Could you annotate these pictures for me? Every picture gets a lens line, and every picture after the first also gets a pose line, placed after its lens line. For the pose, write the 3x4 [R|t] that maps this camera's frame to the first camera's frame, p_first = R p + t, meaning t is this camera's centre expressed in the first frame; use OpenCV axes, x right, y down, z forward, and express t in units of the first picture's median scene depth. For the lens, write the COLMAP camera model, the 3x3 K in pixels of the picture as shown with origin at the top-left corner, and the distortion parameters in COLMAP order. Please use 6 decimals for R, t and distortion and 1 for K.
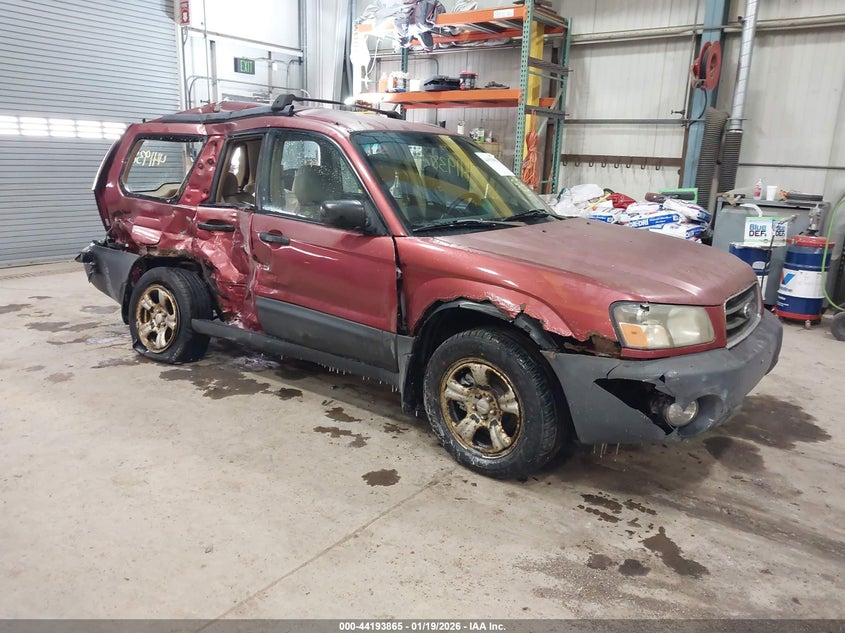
lens RADIAL K [[637.8, 0, 419.2], [0, 637.8, 315.1], [0, 0, 1]] dist [-0.005702, -0.001993]
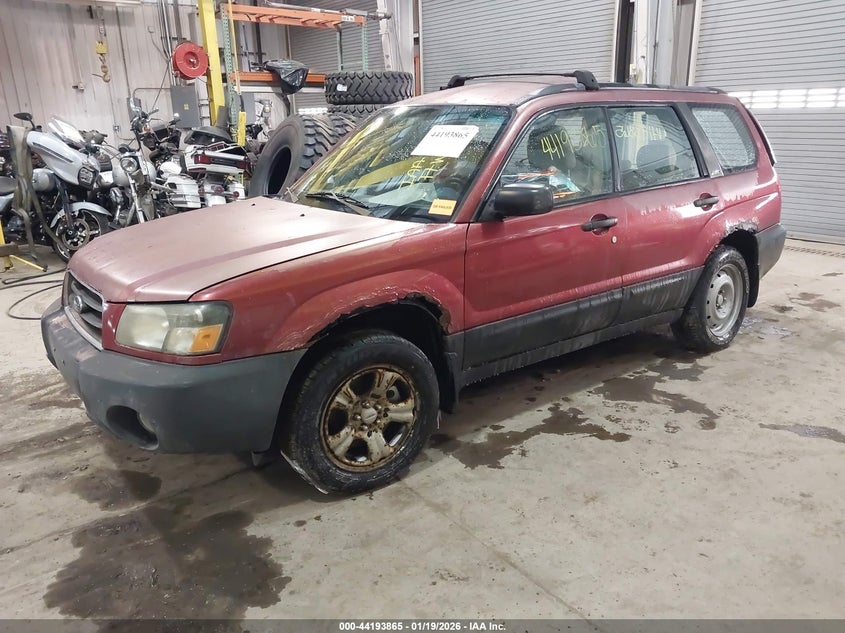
lens RADIAL K [[637.8, 0, 419.5], [0, 637.8, 319.4], [0, 0, 1]] dist [-0.005702, -0.001993]
pose [[-0.234213, 0.267589, -0.934634, 1.176774], [-0.221083, 0.921526, 0.319238, -0.359103], [0.946714, 0.281401, -0.156674, 1.510770]]
